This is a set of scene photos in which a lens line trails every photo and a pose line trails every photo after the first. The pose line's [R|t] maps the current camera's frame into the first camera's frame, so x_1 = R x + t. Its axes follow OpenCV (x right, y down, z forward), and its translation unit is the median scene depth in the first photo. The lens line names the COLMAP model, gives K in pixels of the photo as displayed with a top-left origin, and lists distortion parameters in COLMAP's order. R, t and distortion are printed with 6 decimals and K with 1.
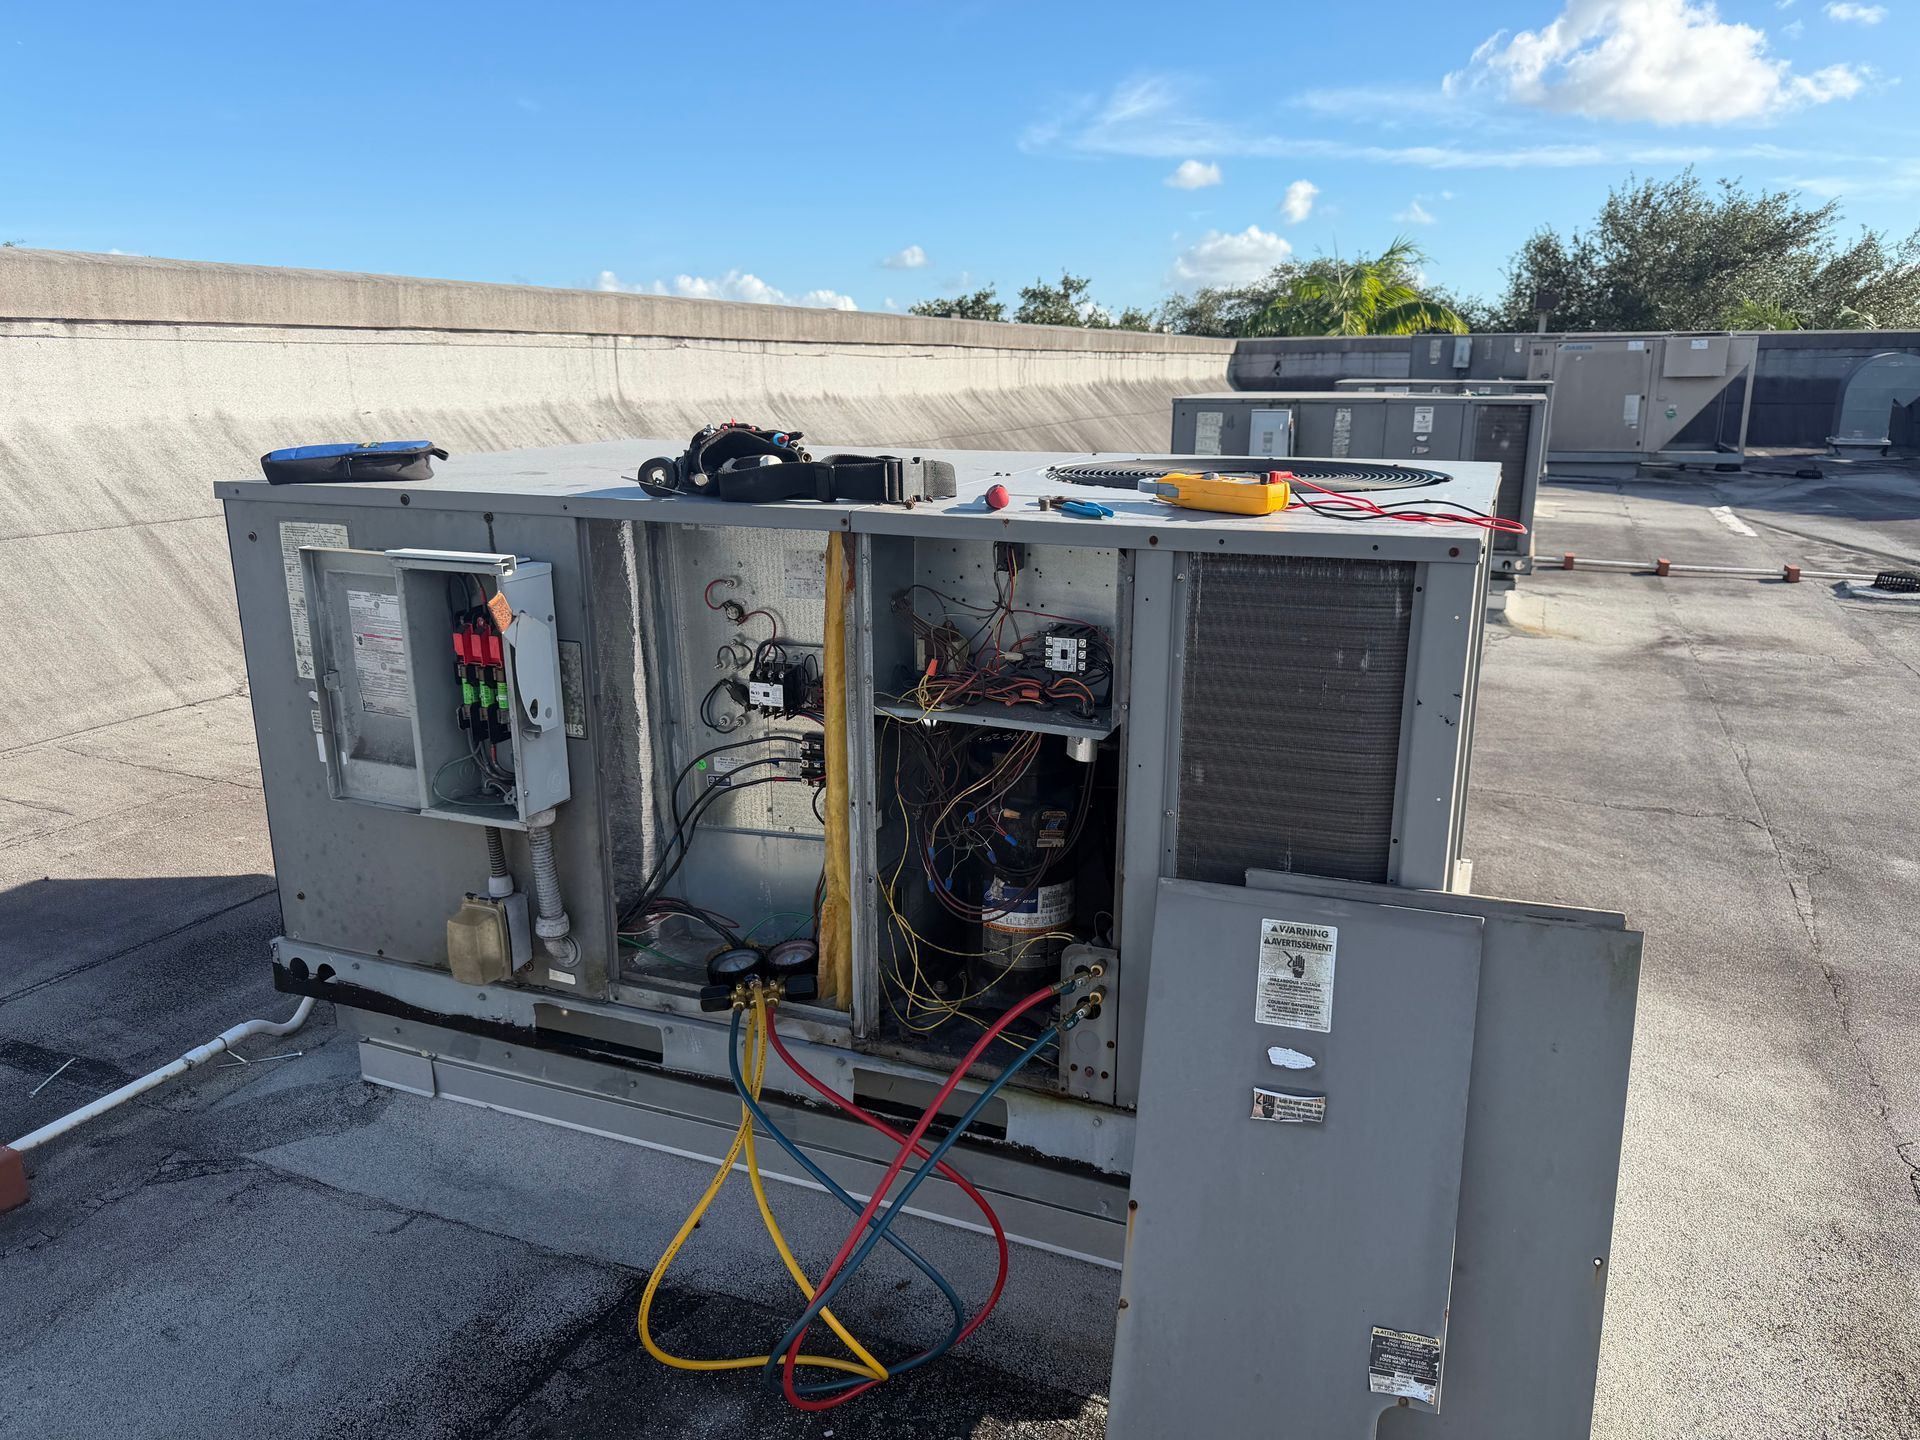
lens RADIAL K [[1363.9, 0, 960.0], [0, 1363.9, 720.0], [0, 0, 1]] dist [-0.006178, 0.000262]
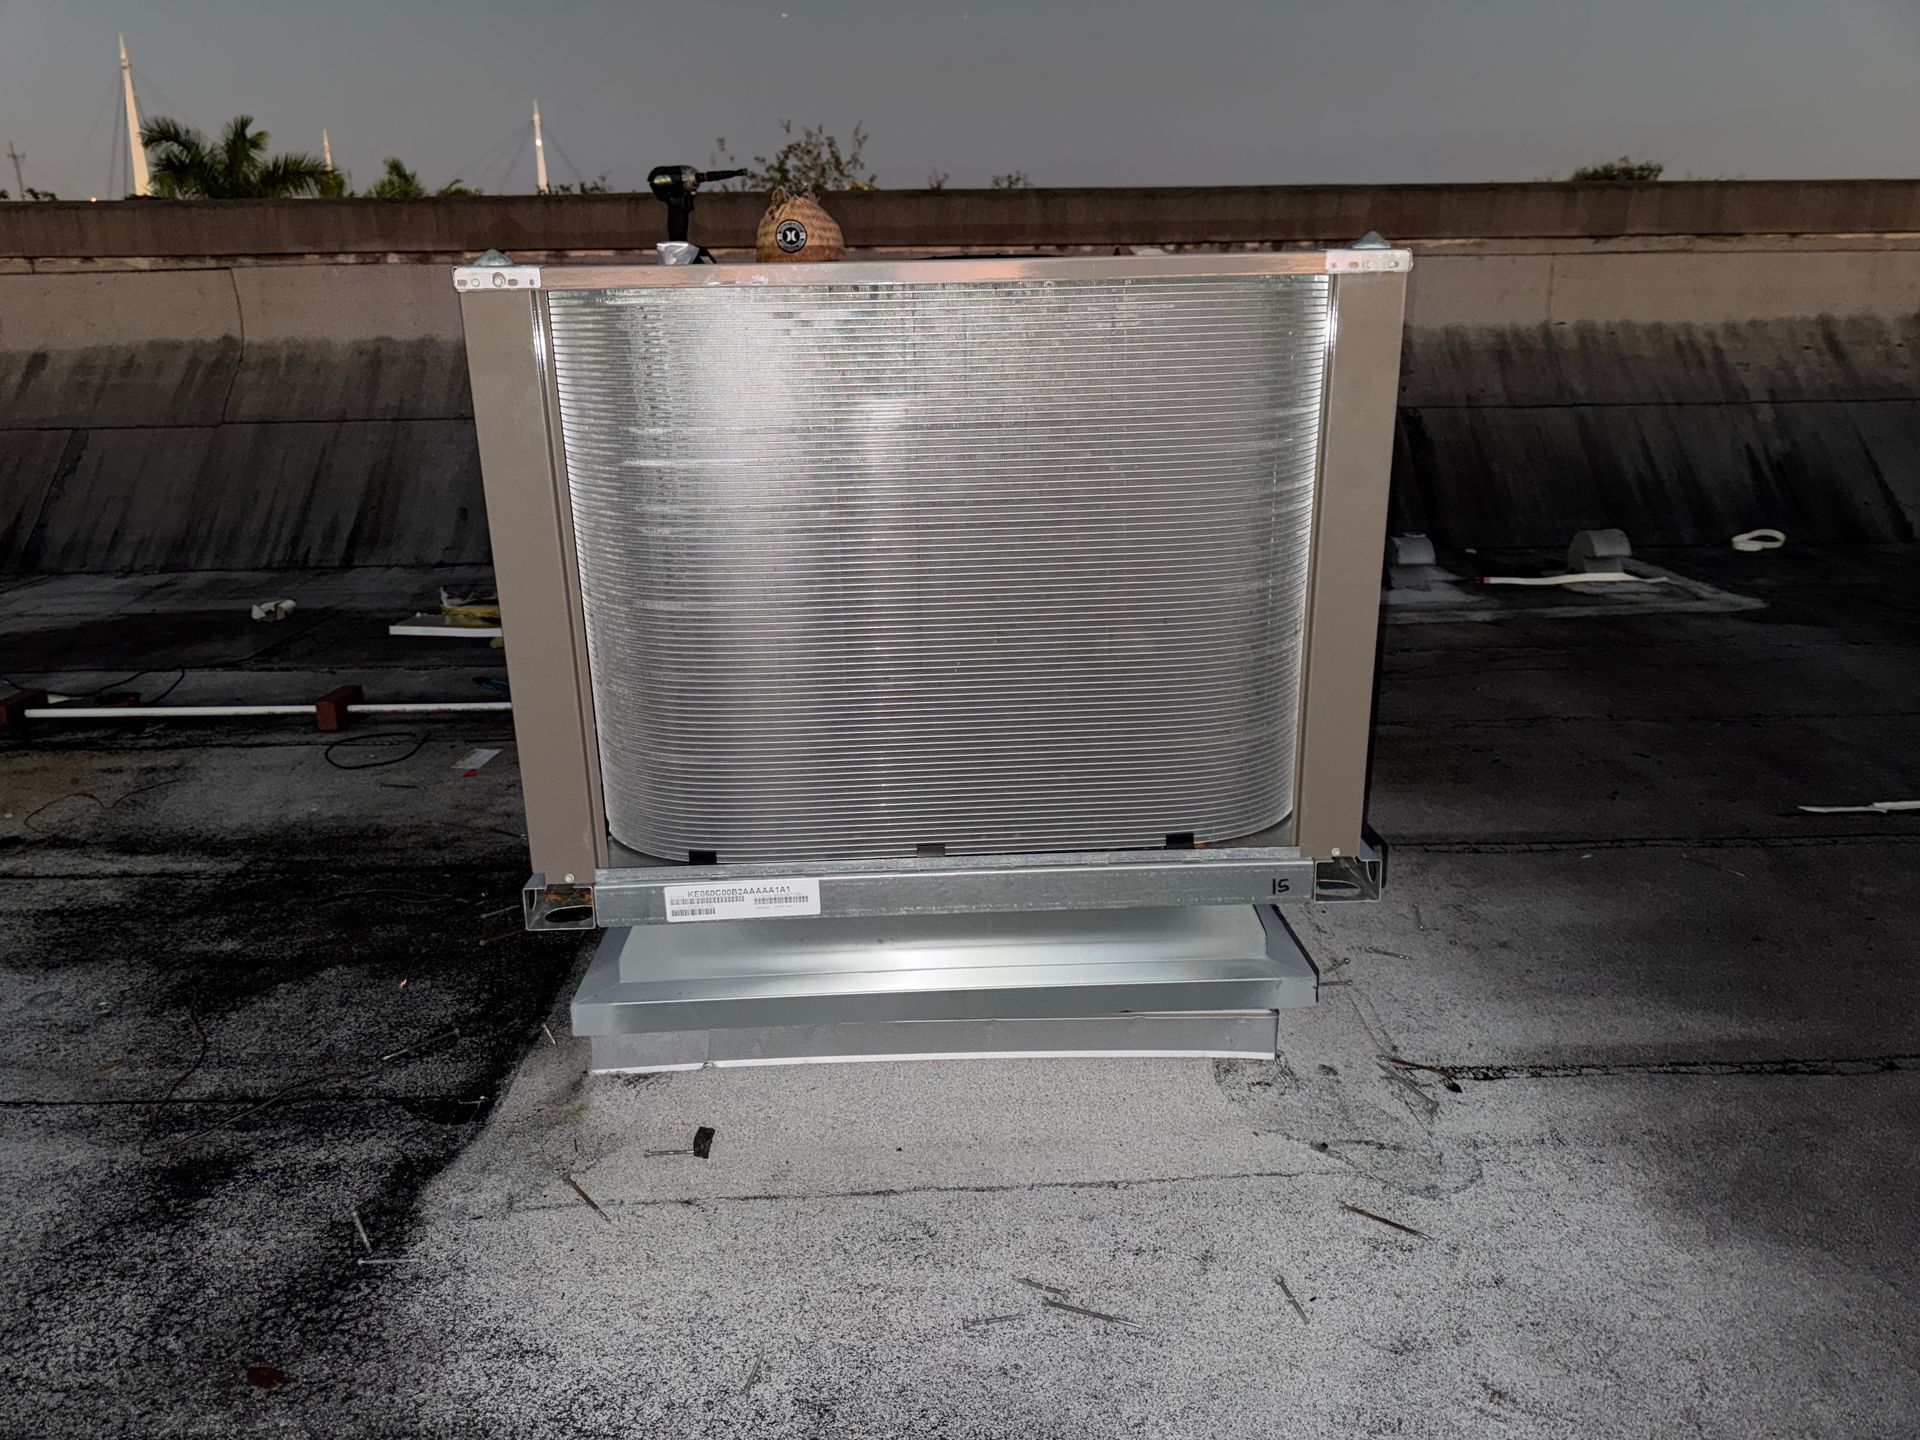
lens RADIAL K [[1363.9, 0, 960.0], [0, 1363.9, 720.0], [0, 0, 1]] dist [-0.006178, 0.000262]
pose [[0.416110, 0.256617, -0.872353, 0.361349], [-0.218141, 0.959509, 0.178203, -0.026826], [0.882761, 0.116144, 0.455240, 0.190588]]
